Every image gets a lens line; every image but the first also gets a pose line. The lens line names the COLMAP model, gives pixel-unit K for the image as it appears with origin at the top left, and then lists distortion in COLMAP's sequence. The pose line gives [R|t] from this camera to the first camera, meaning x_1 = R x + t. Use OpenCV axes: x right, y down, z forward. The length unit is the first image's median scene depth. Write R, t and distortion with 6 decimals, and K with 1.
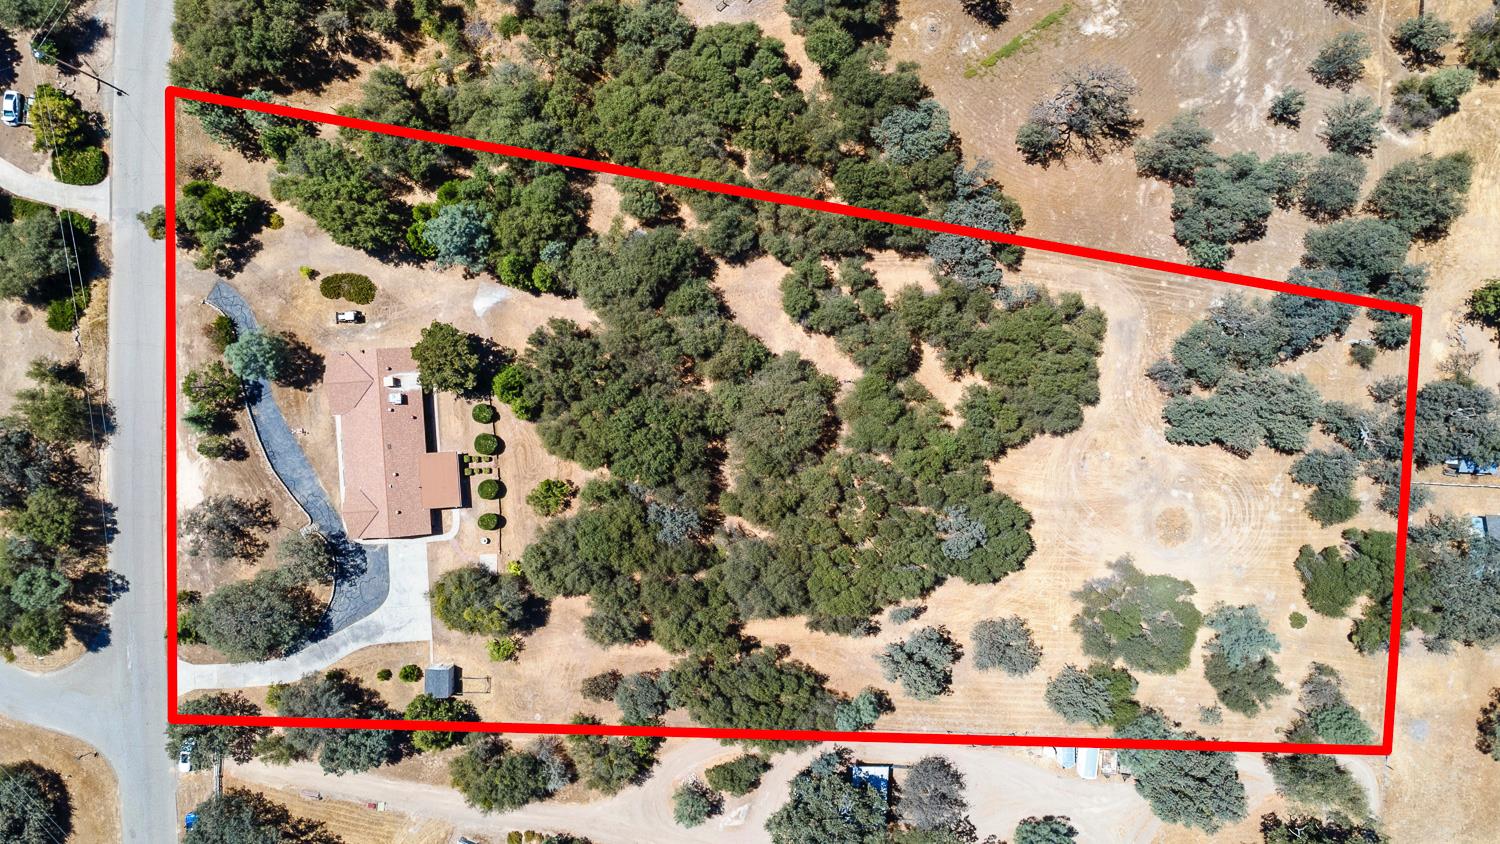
lens RADIAL K [[1097.6, 0, 748.2], [0, 1097.6, 423.6], [0, 0, 1]] dist [0.024188, 0.021883]
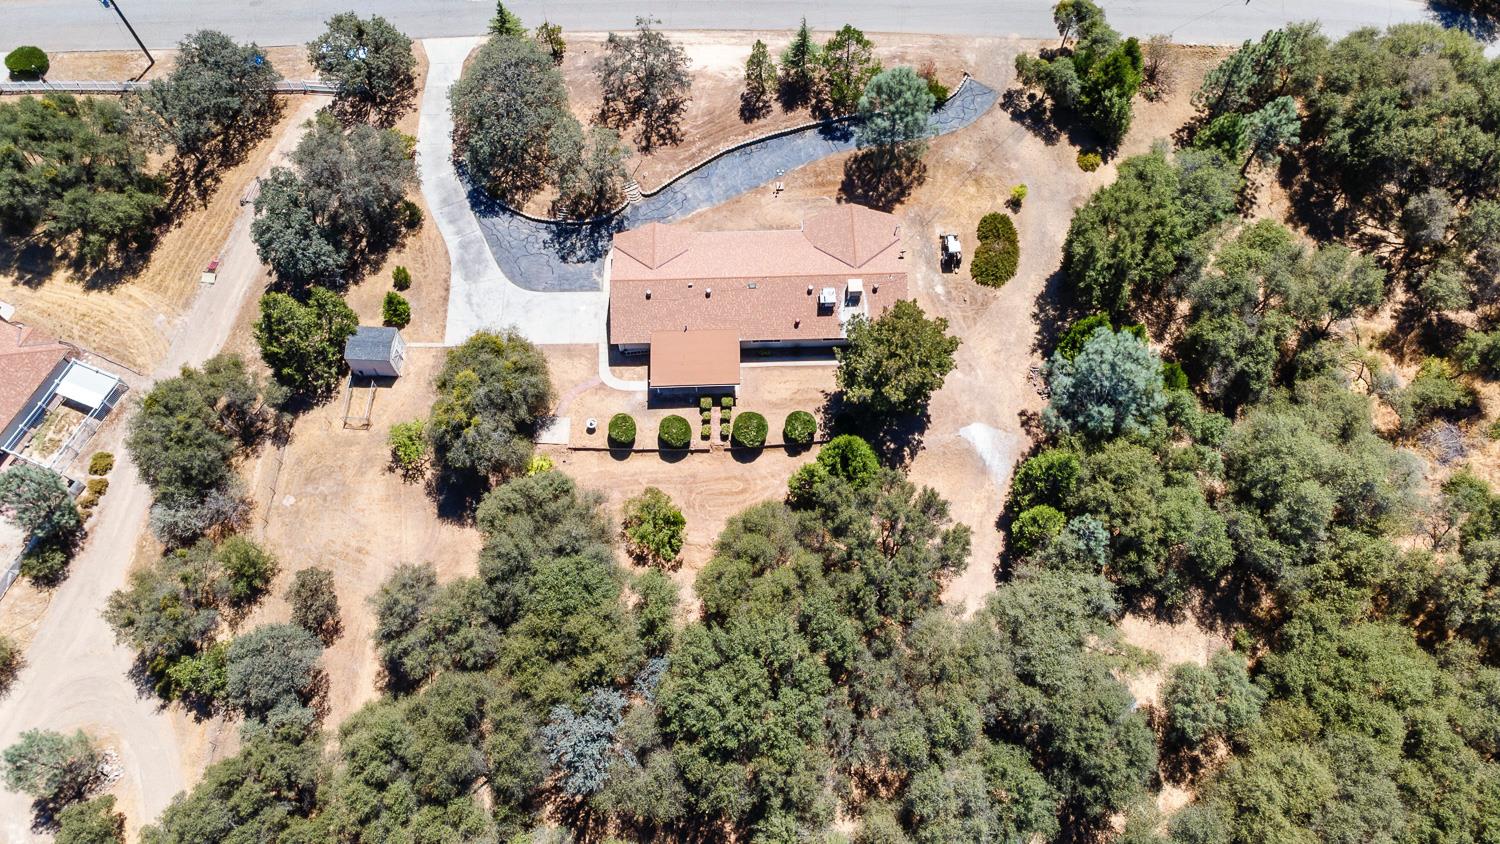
lens RADIAL K [[1097.6, 0, 746.1], [0, 1097.6, 419.8], [0, 0, 1]] dist [0.024188, 0.021883]
pose [[-0.040670, 0.905801, -0.421747, 0.011324], [-0.999169, -0.037951, 0.014844, 0.011952], [-0.002560, 0.422000, 0.906592, 0.448386]]
